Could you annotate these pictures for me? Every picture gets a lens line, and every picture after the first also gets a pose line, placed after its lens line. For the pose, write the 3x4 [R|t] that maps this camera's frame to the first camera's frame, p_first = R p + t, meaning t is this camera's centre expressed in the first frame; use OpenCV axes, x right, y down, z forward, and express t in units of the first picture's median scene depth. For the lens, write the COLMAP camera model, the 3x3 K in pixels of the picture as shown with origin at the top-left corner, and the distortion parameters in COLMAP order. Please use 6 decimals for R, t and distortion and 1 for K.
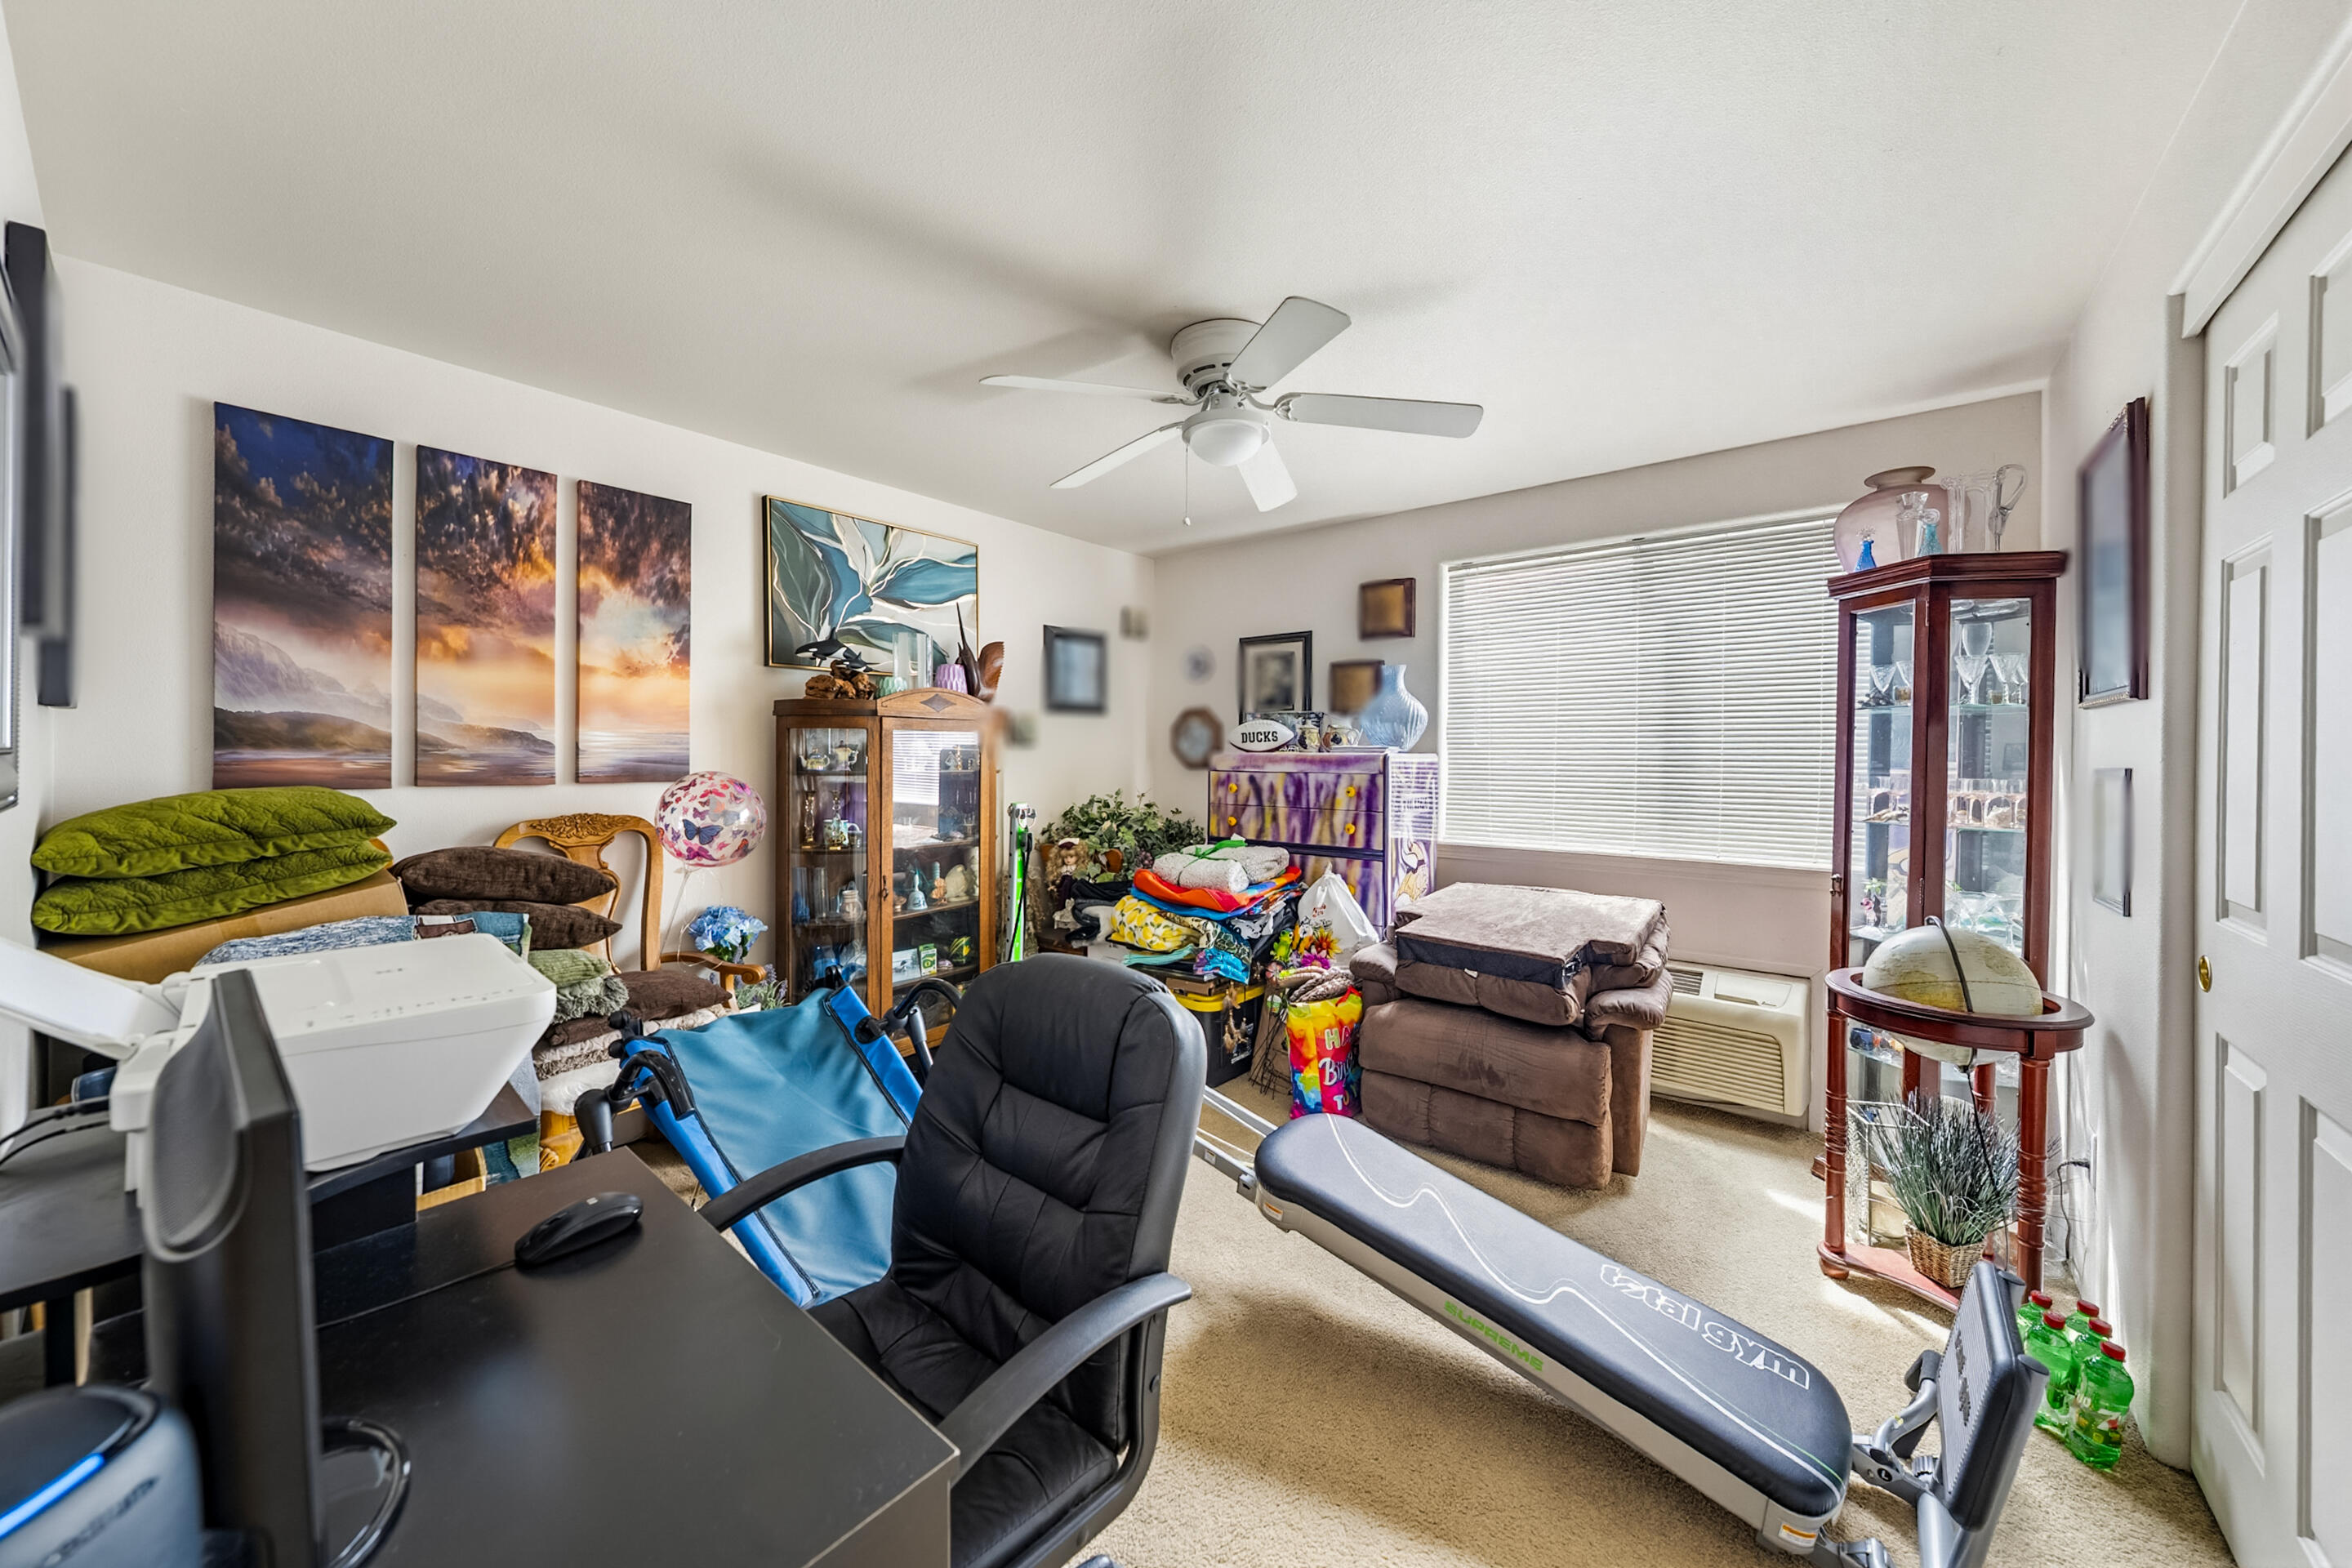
lens RADIAL K [[834.0, 0, 1180.4], [0, 834.0, 781.1], [0, 0, 1]] dist [-0.000763, -0.000396]
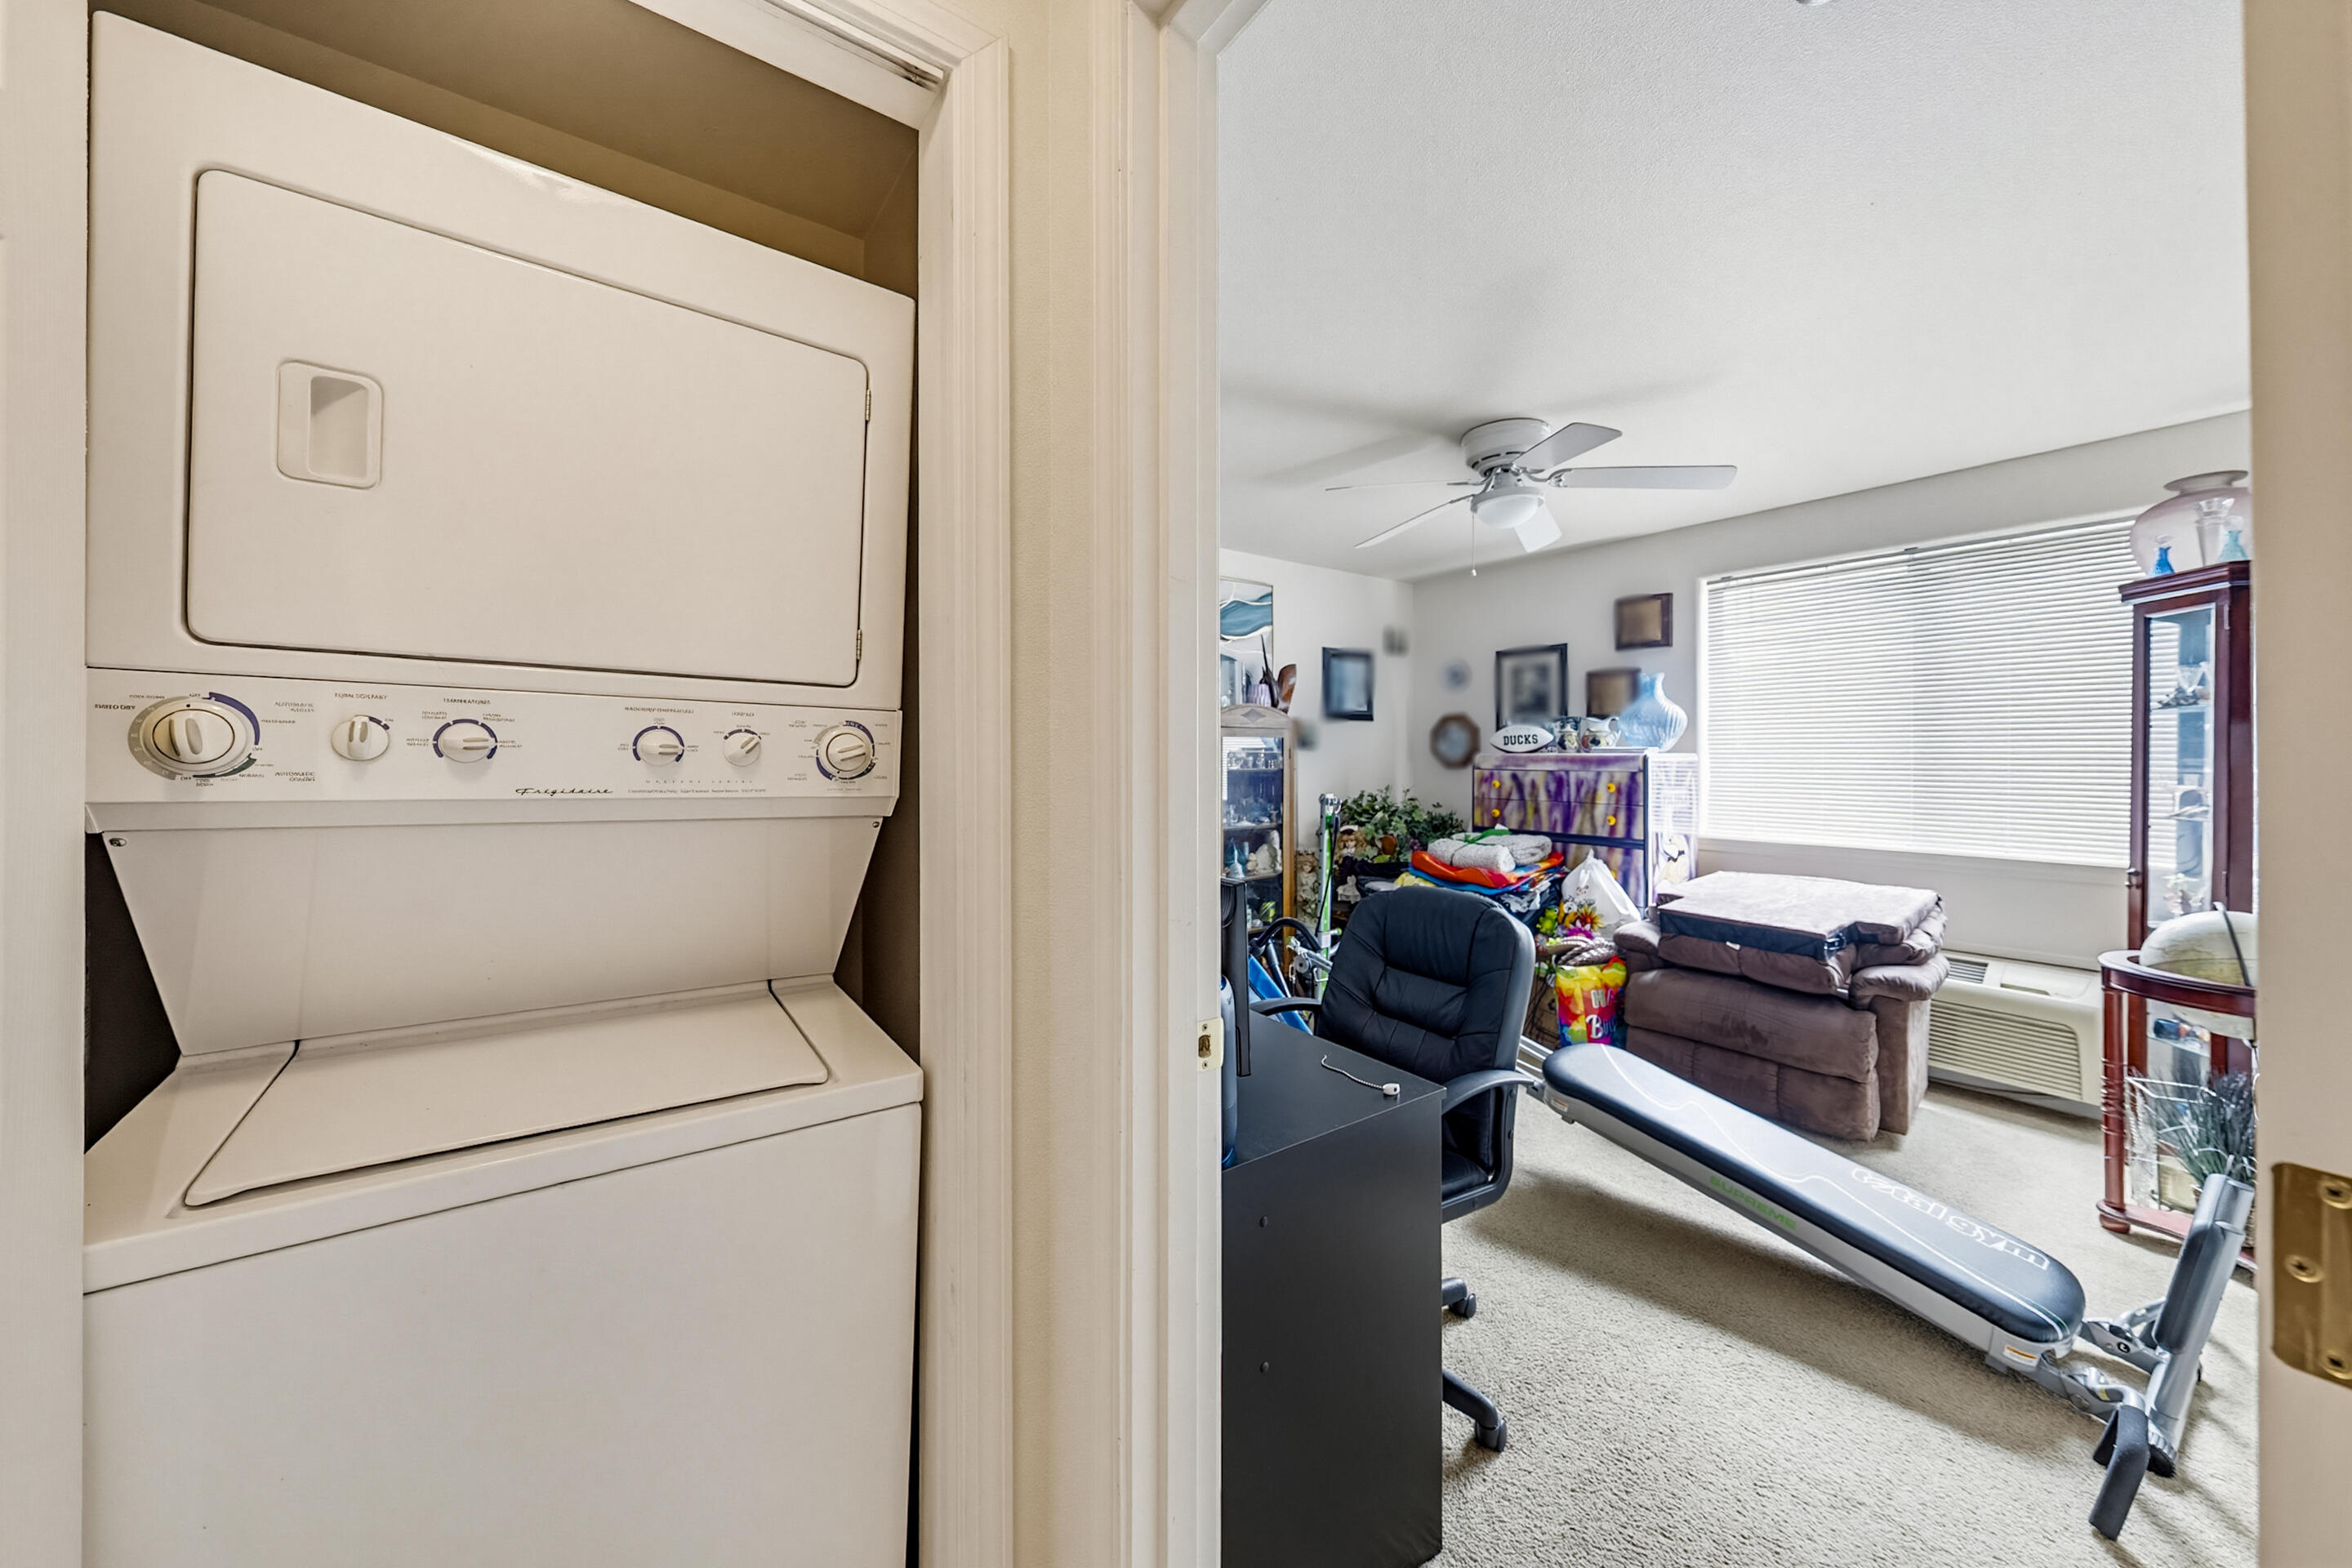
lens RADIAL K [[834.0, 0, 1169.3], [0, 834.0, 761.1], [0, 0, 1]] dist [-0.000763, -0.000396]
pose [[0.965486, -0.001602, -0.260450, -0.100449], [-0.005205, 0.999663, -0.025443, 0.010906], [0.260403, 0.025921, 0.965152, -0.313317]]
